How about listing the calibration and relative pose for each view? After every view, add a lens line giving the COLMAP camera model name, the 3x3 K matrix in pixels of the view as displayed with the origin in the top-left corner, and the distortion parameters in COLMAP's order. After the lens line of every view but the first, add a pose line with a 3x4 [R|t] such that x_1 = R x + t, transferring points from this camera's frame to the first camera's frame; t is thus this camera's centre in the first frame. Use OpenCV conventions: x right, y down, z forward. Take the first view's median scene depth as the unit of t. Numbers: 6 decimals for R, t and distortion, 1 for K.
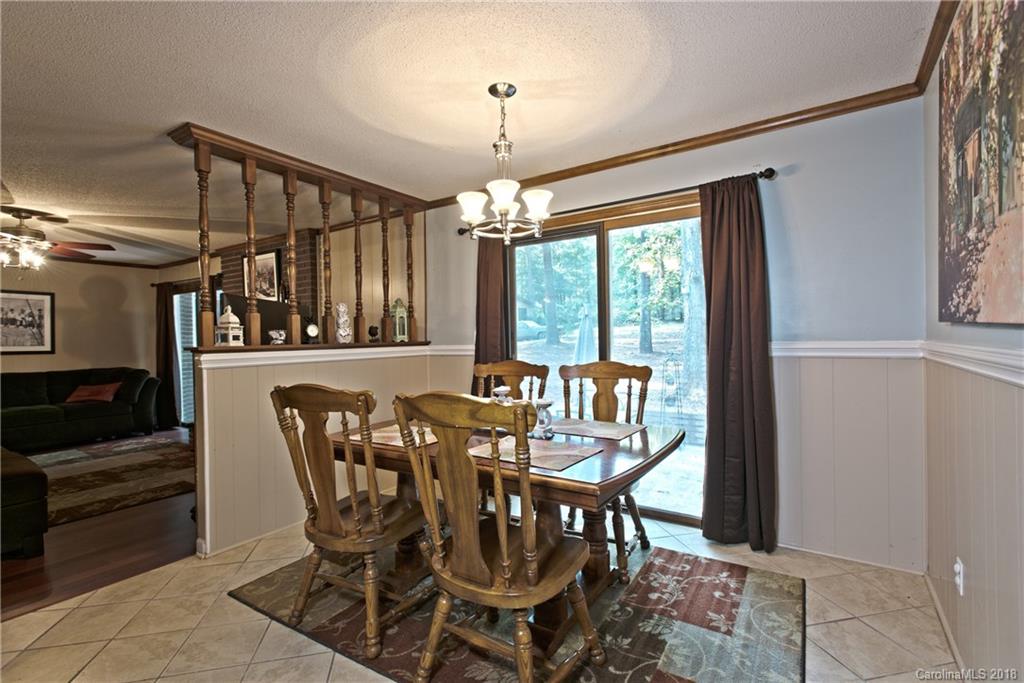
lens RADIAL K [[478.3, 0, 517.8], [0, 478.3, 341.4], [0, 0, 1]] dist [0.011855, -0.001702]
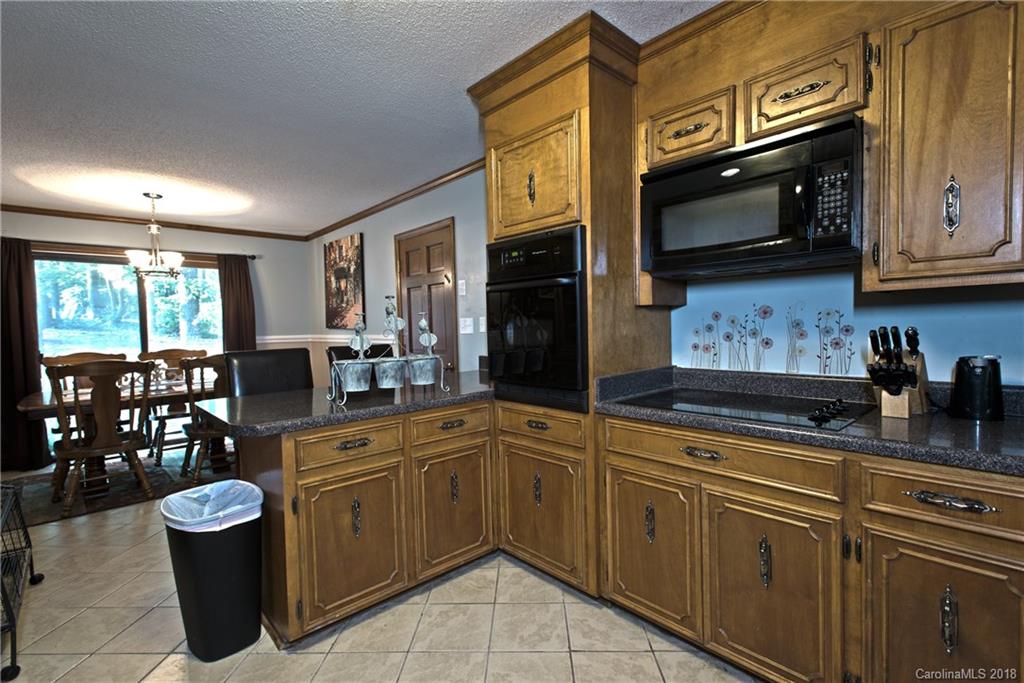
lens RADIAL K [[478.3, 0, 513.5], [0, 478.3, 342.4], [0, 0, 1]] dist [0.011855, -0.001702]
pose [[0.254847, -0.018694, 0.966801, -1.247957], [0.022140, 0.999664, 0.013493, 0.026410], [-0.966728, 0.017966, 0.255175, -0.658384]]
